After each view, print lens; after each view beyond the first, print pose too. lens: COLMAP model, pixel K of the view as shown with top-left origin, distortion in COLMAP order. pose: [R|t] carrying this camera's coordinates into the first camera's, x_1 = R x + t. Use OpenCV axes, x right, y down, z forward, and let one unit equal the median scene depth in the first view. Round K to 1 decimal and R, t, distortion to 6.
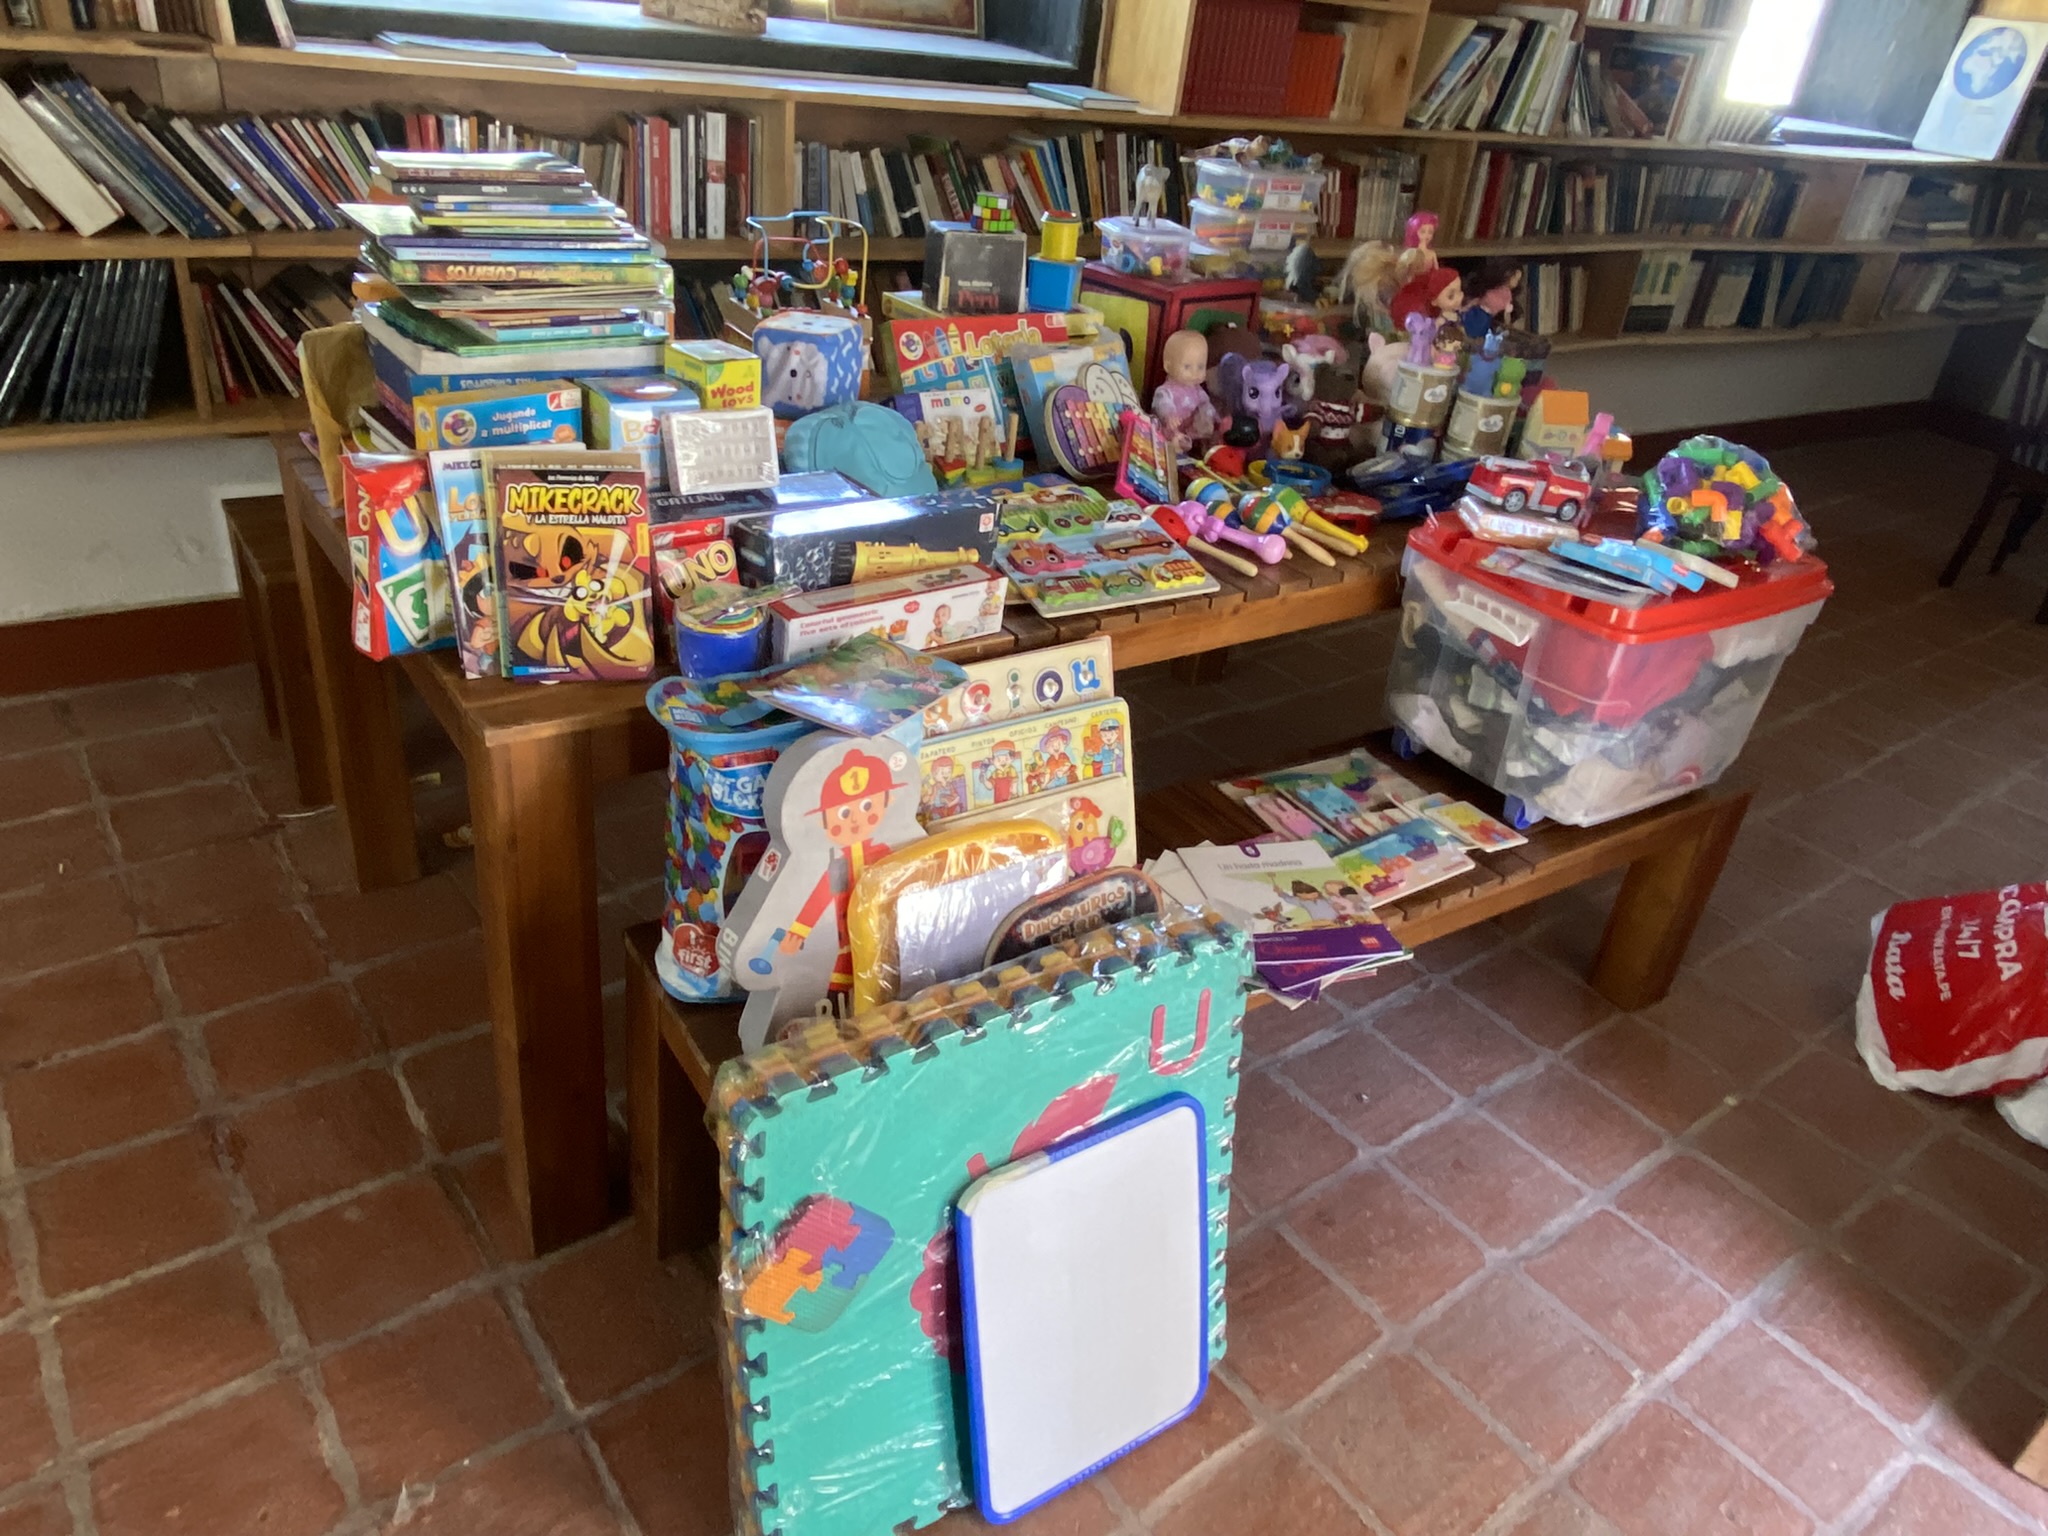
lens RADIAL K [[1390.7, 0, 1022.3], [0, 1390.7, 761.7], [0, 0, 1]] dist [0.060934, -0.068941]
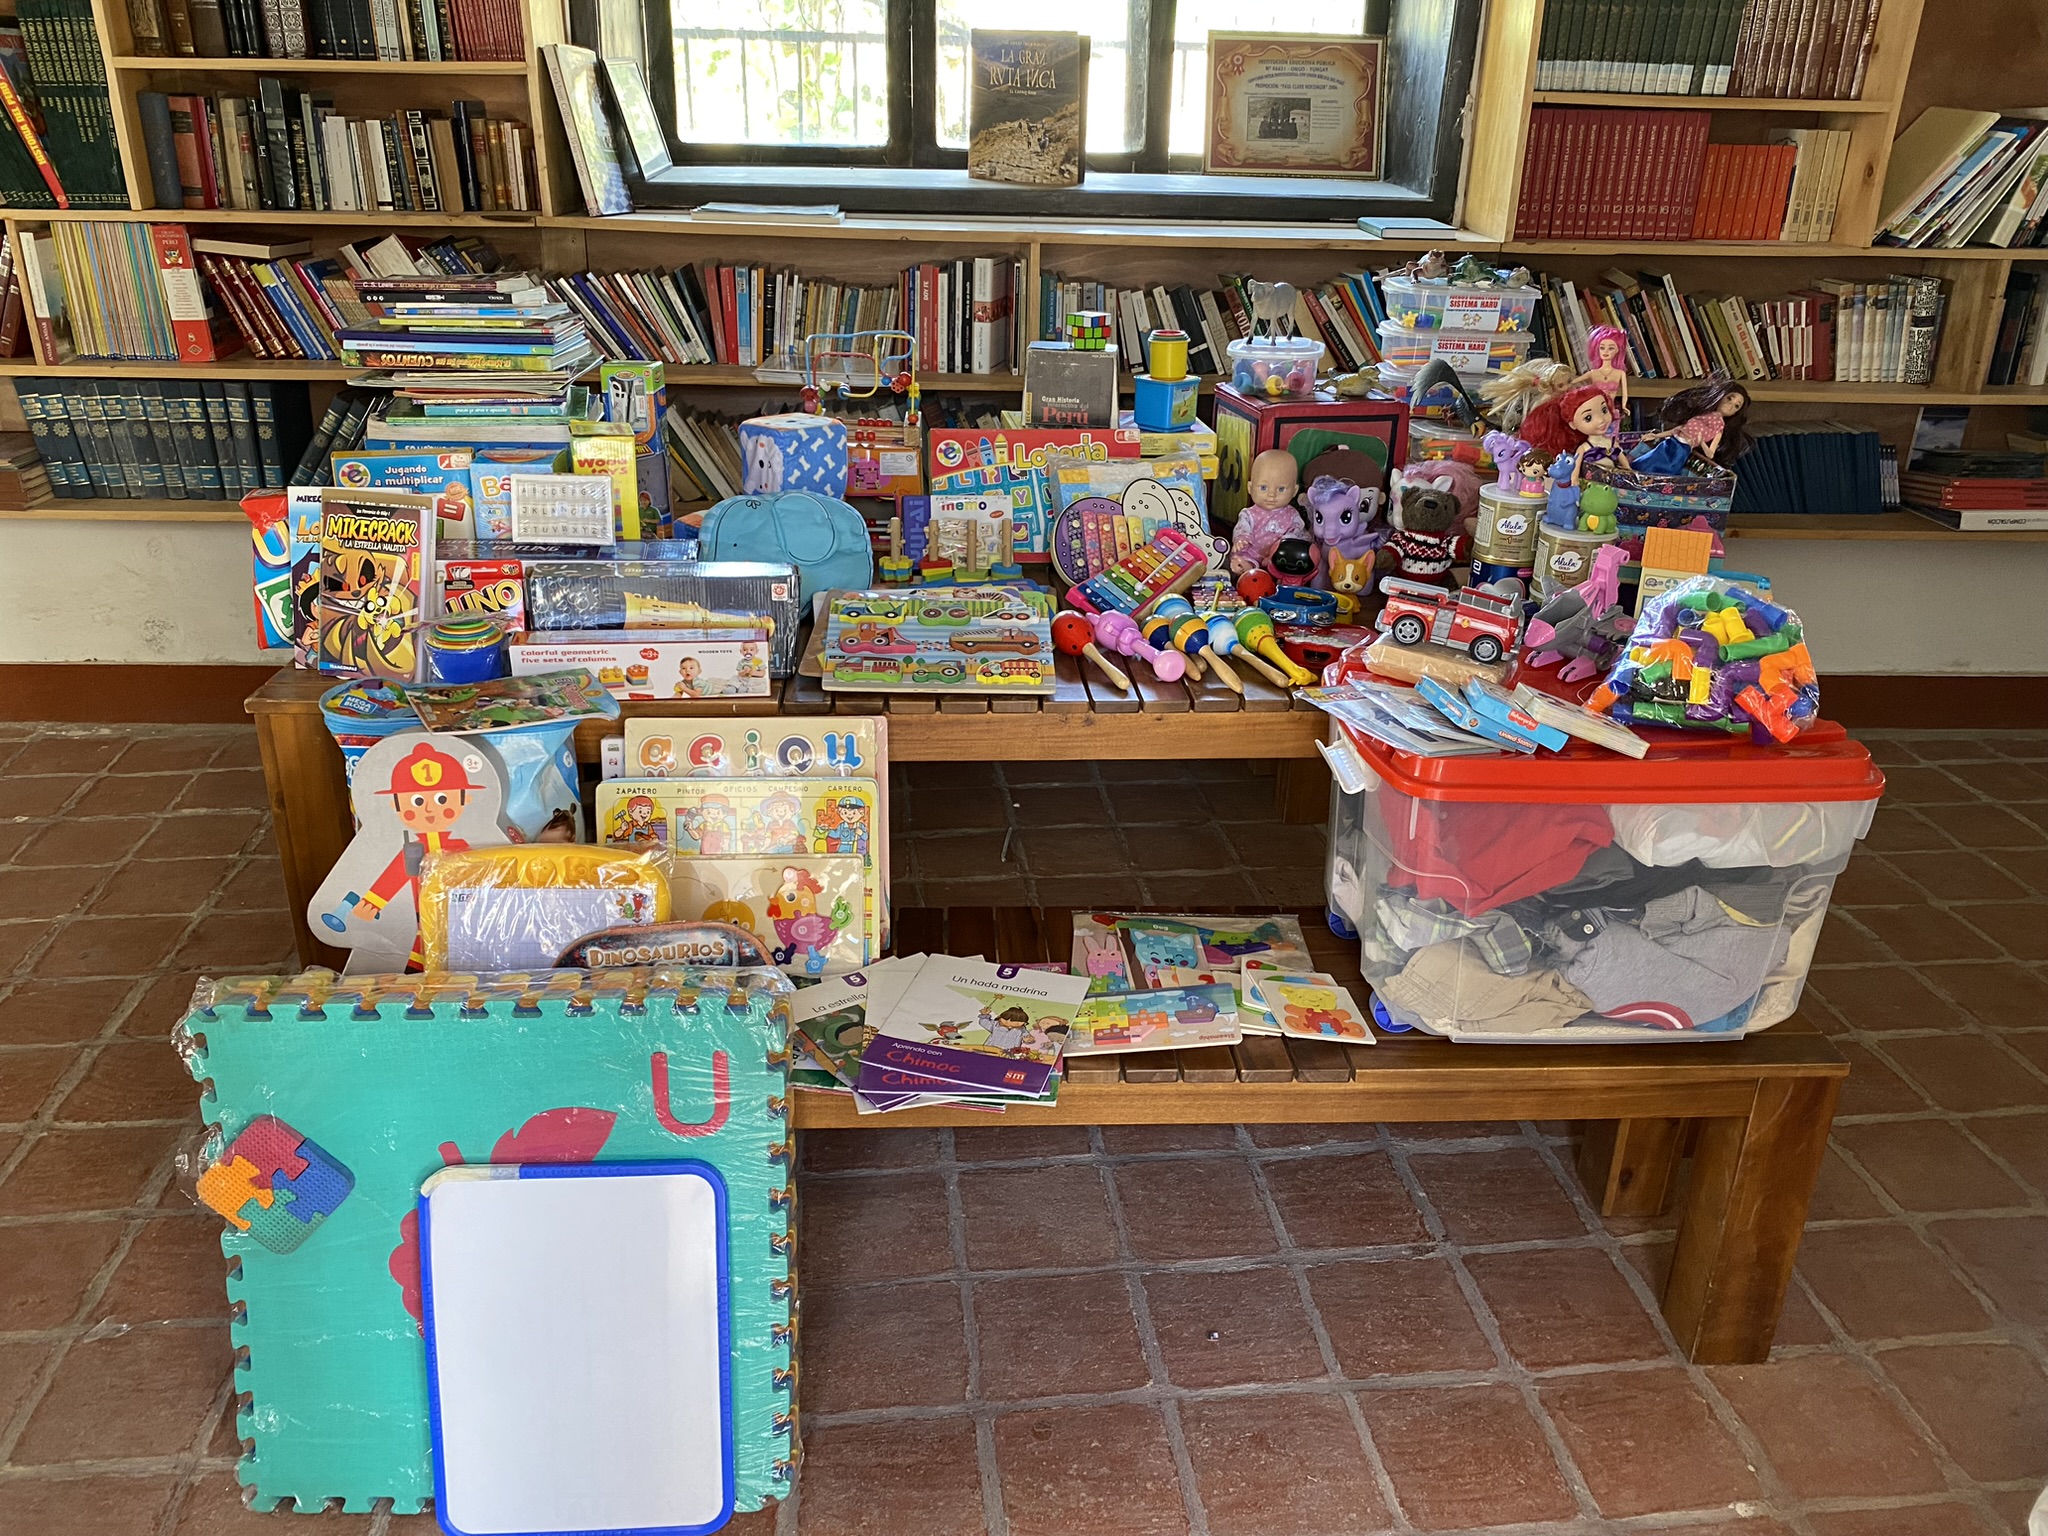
lens RADIAL K [[1572.2, 0, 1026.6], [0, 1572.2, 749.3], [0, 0, 1]] dist [0.018832, -0.020561]
pose [[0.855403, 0.111841, -0.505745, 0.656956], [-0.189799, 0.976176, -0.105148, 0.026182], [0.481936, 0.185934, 0.856251, 0.101779]]
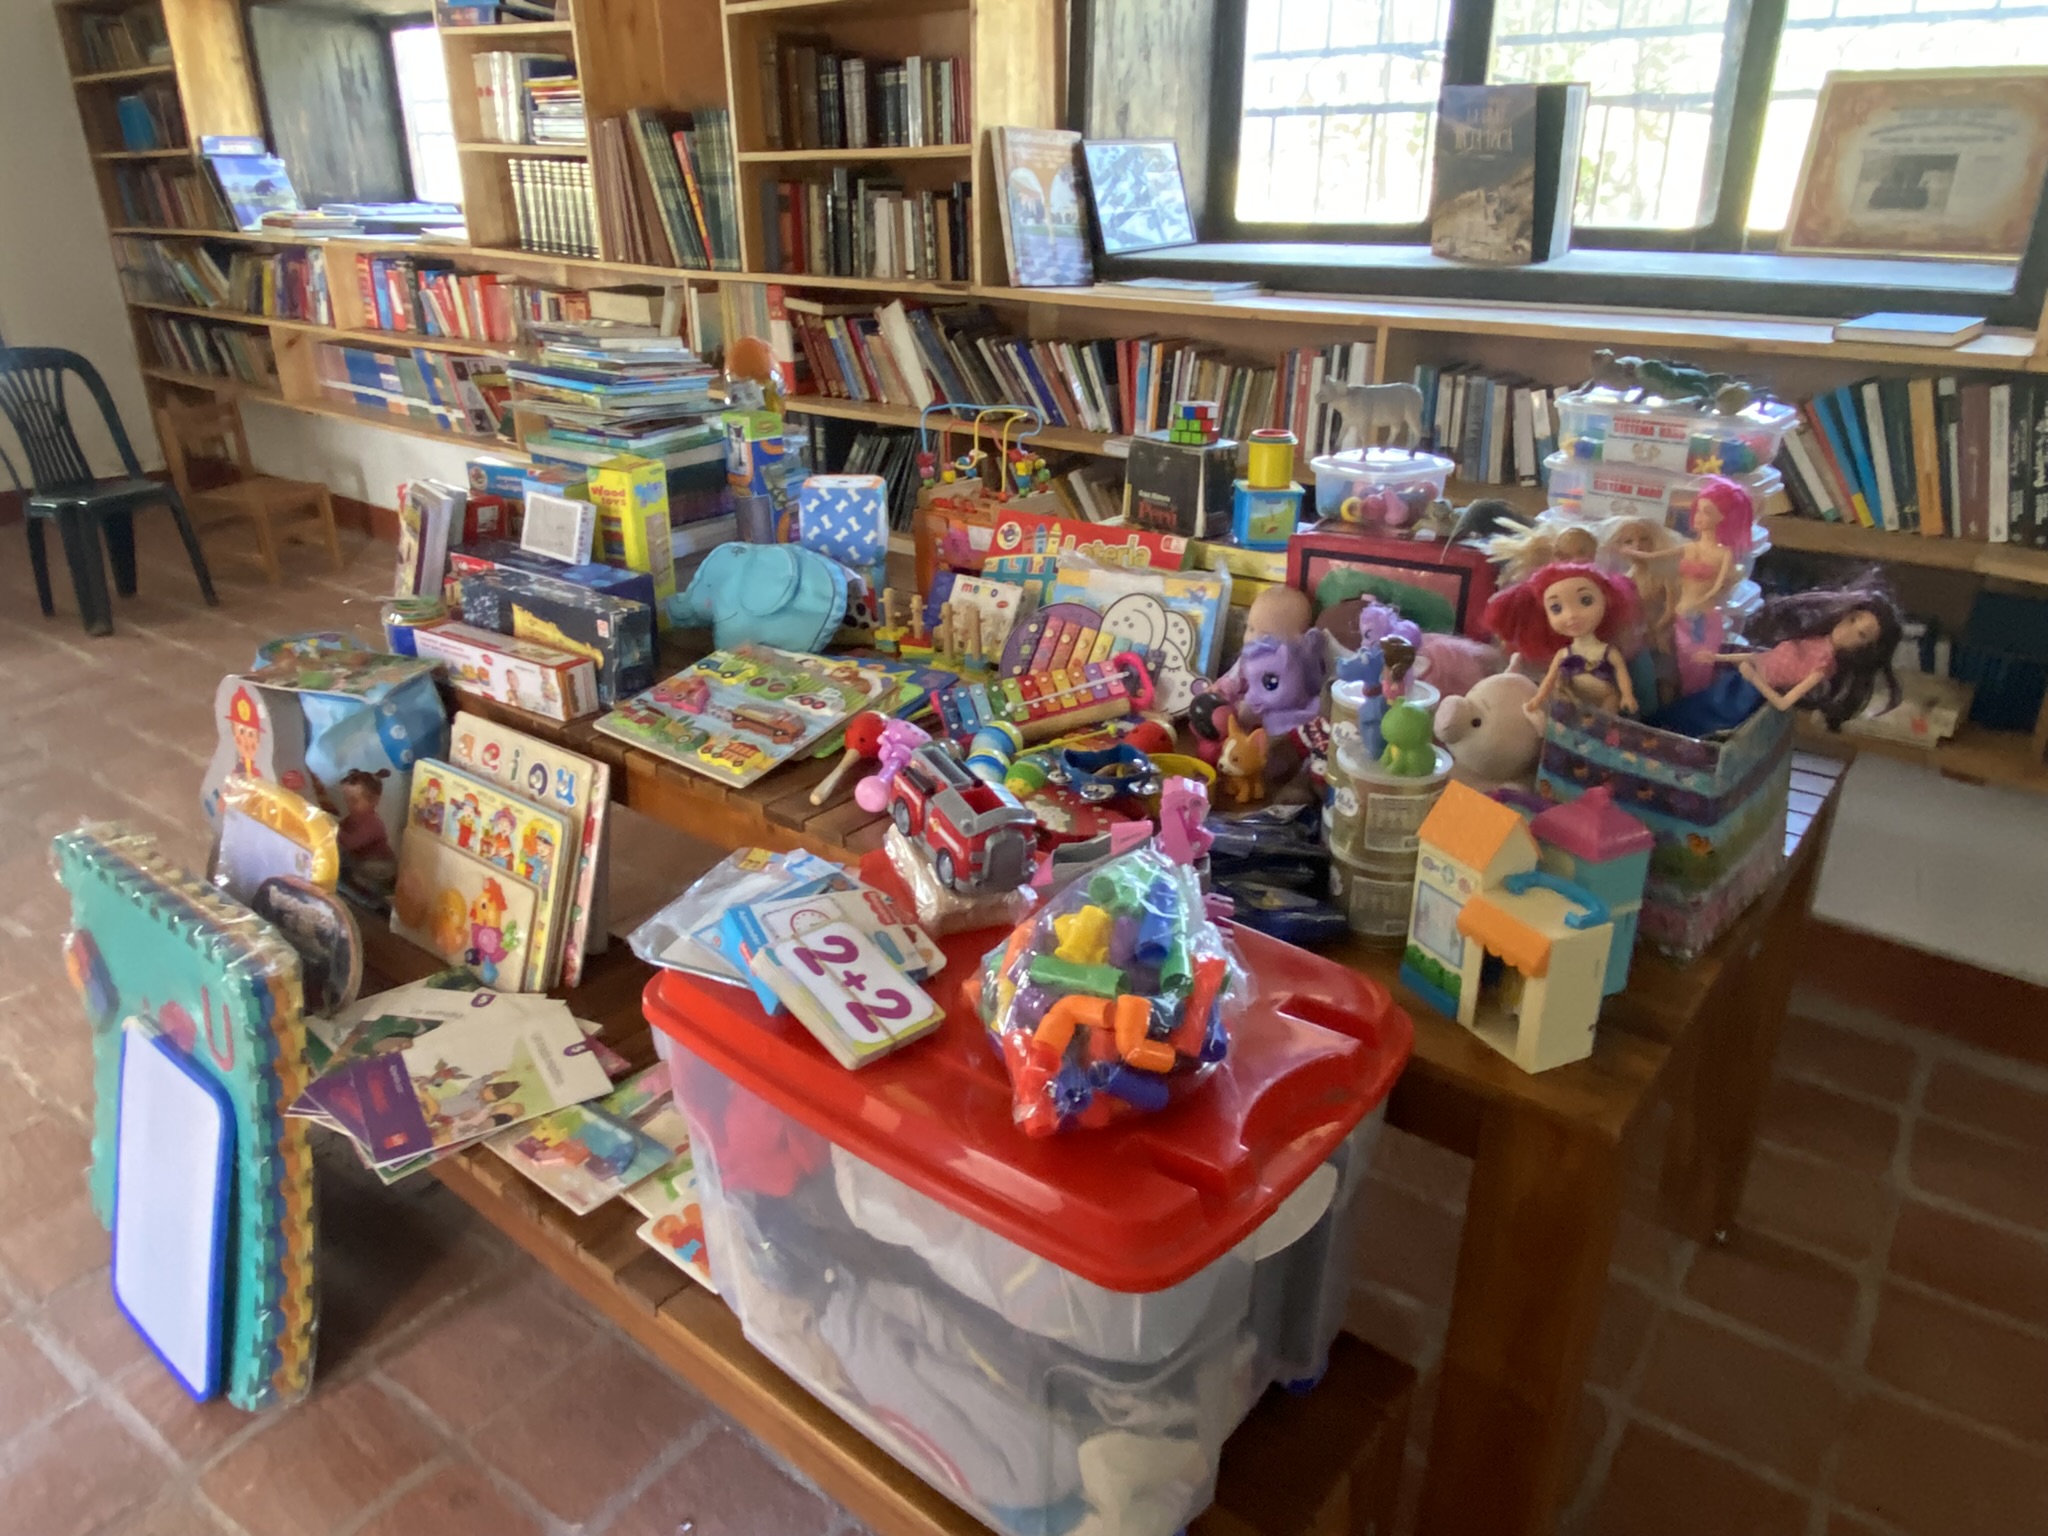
lens RADIAL K [[1390.7, 0, 1018.6], [0, 1390.7, 763.2], [0, 0, 1]] dist [0.060934, -0.068941]
pose [[0.273620, 0.264821, -0.924663, 0.983956], [-0.447781, 0.885889, 0.121212, -0.319629], [0.851248, 0.380881, 0.360979, 0.826535]]
